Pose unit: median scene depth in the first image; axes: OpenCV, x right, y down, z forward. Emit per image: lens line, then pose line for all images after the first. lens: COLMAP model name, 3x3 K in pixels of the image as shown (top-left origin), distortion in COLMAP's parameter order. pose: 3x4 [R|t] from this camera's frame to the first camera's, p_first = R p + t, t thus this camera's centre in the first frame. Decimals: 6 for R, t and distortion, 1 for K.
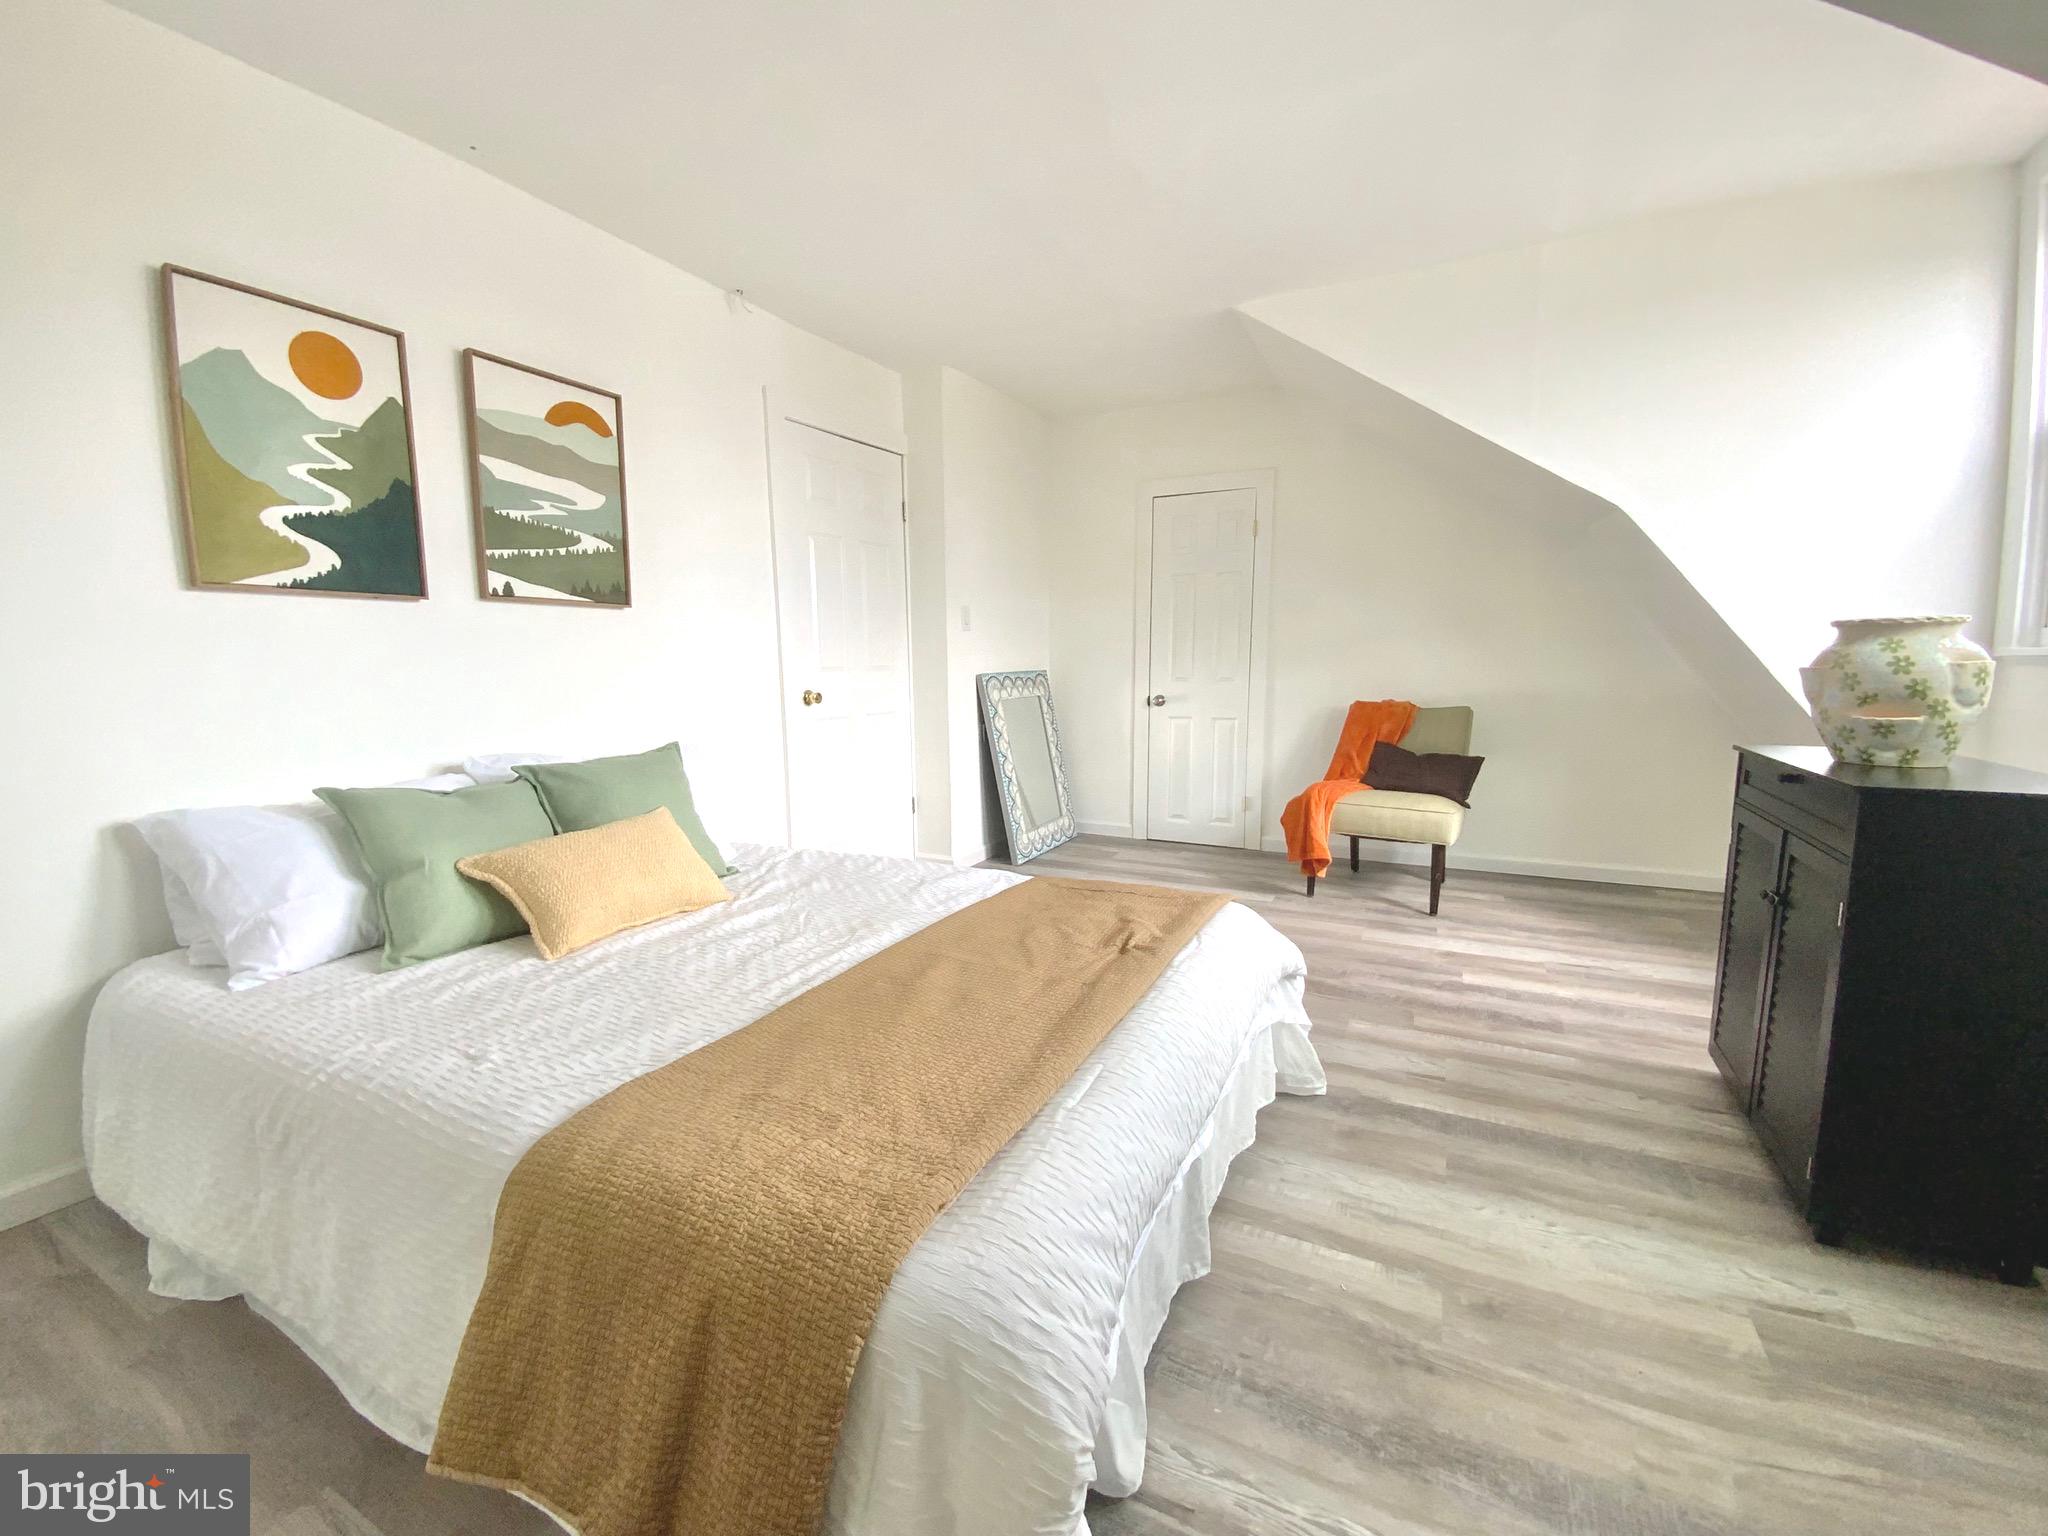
lens RADIAL K [[833.8, 0, 1025.9], [0, 833.8, 766.7], [0, 0, 1]] dist [-0.003181, -0.000449]
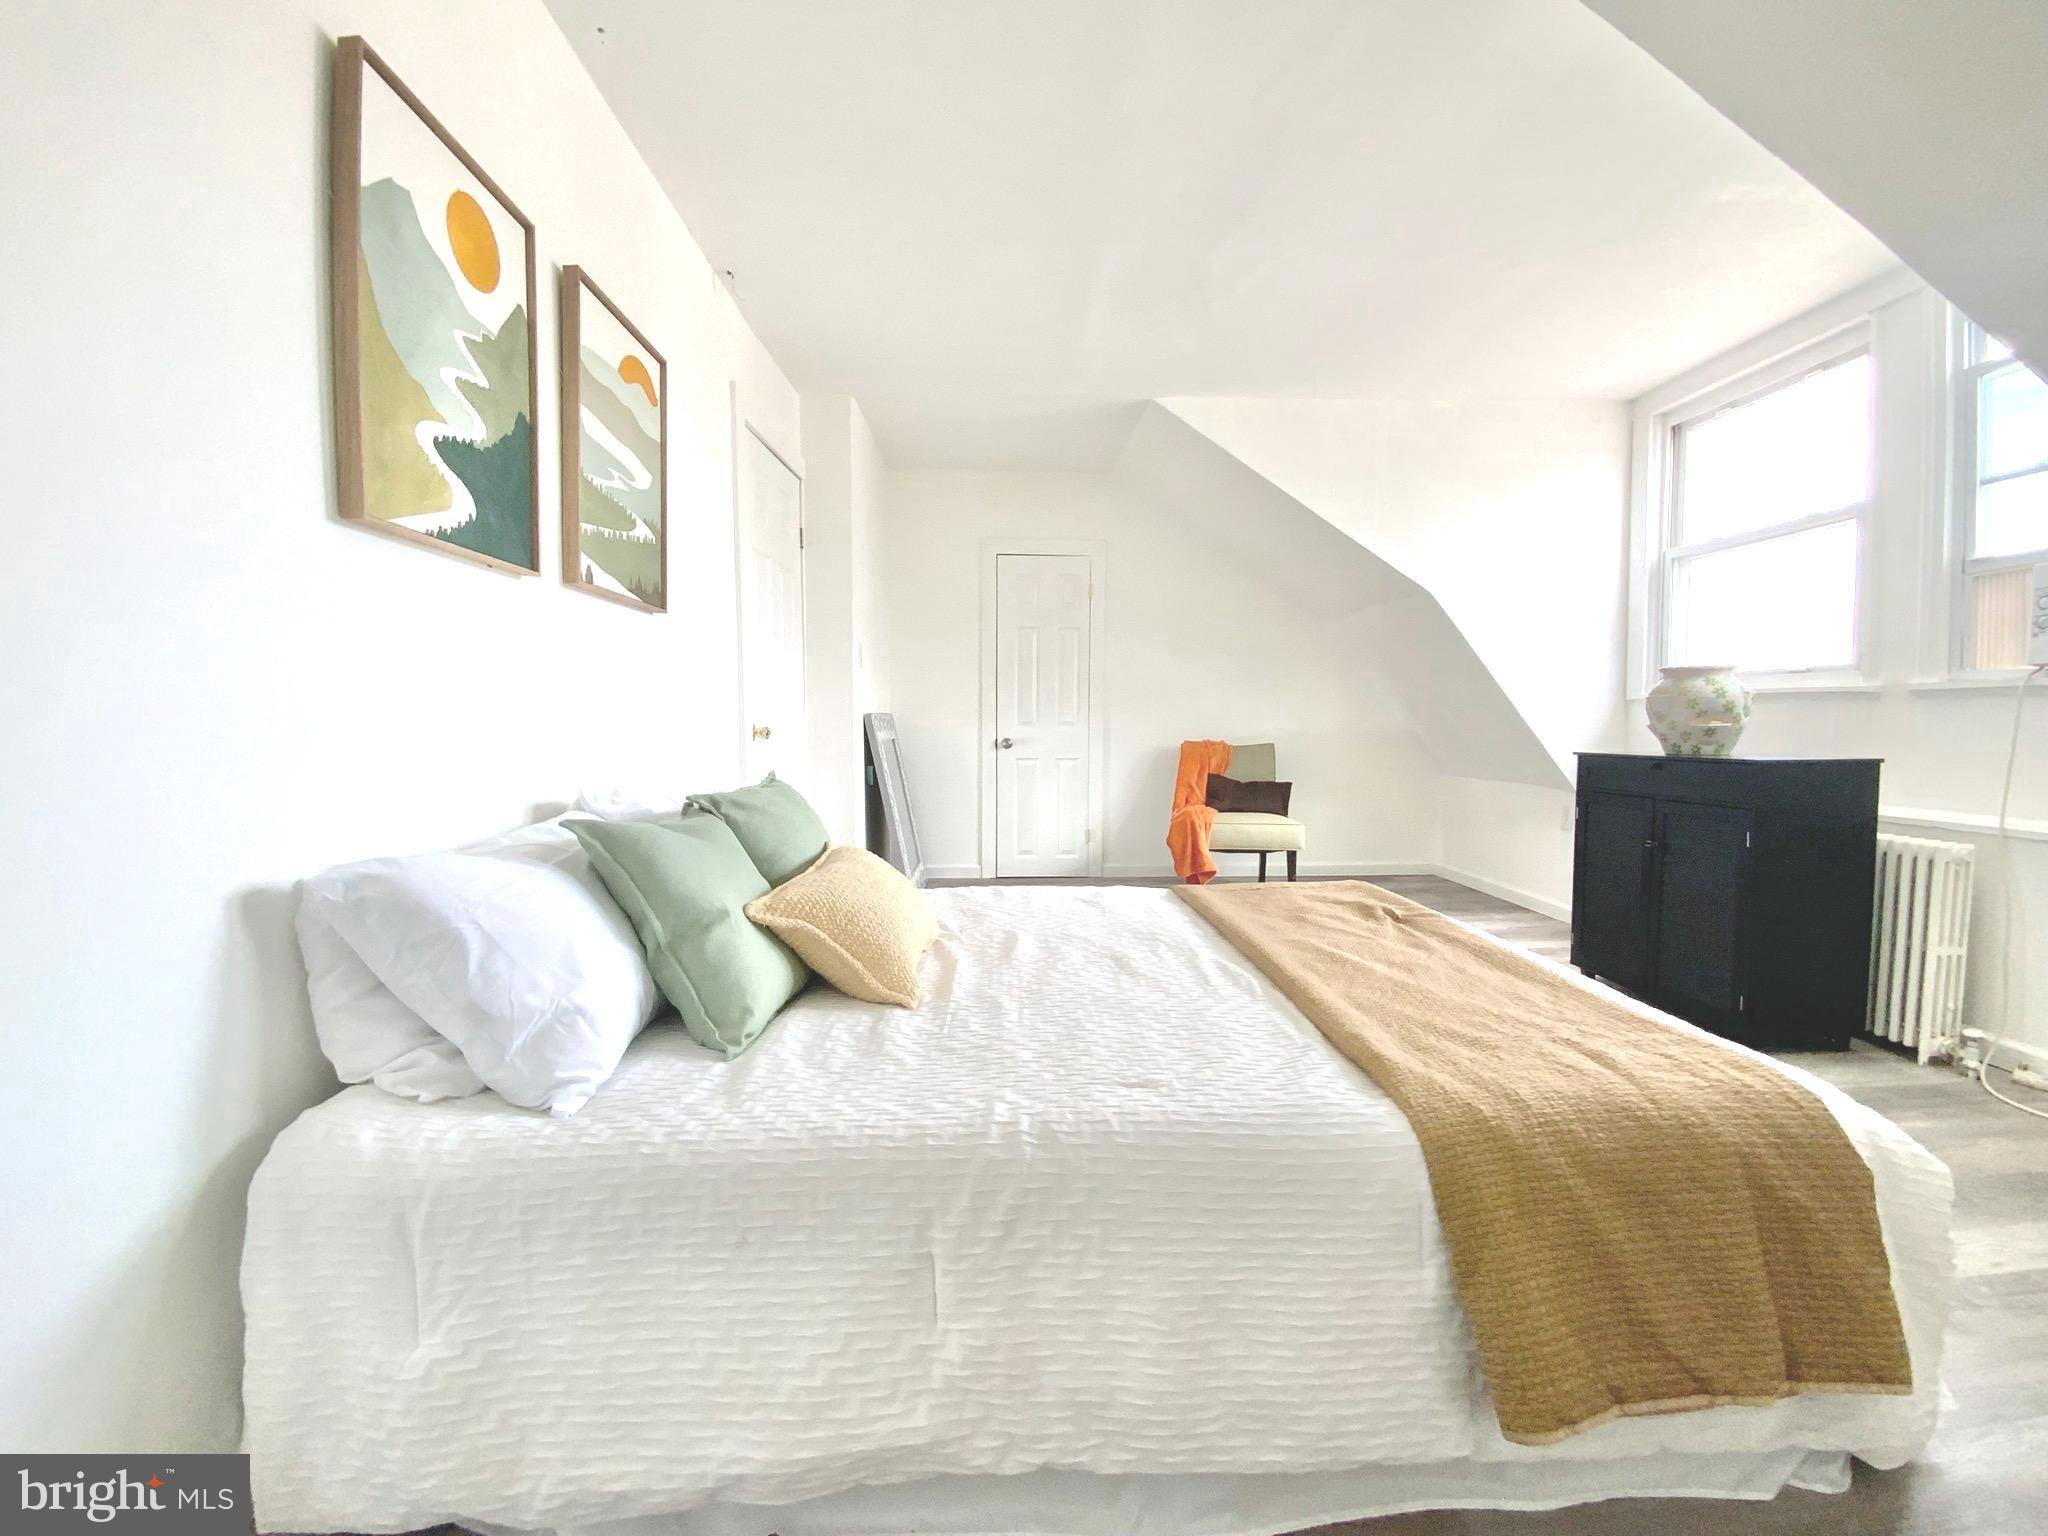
lens RADIAL K [[833.8, 0, 1021.0], [0, 833.8, 768.4], [0, 0, 1]] dist [-0.003181, -0.000449]
pose [[0.874650, -0.018533, 0.484400, -0.789427], [0.055504, 0.996526, -0.062093, 0.043959], [-0.481567, 0.081196, 0.872640, 0.178945]]
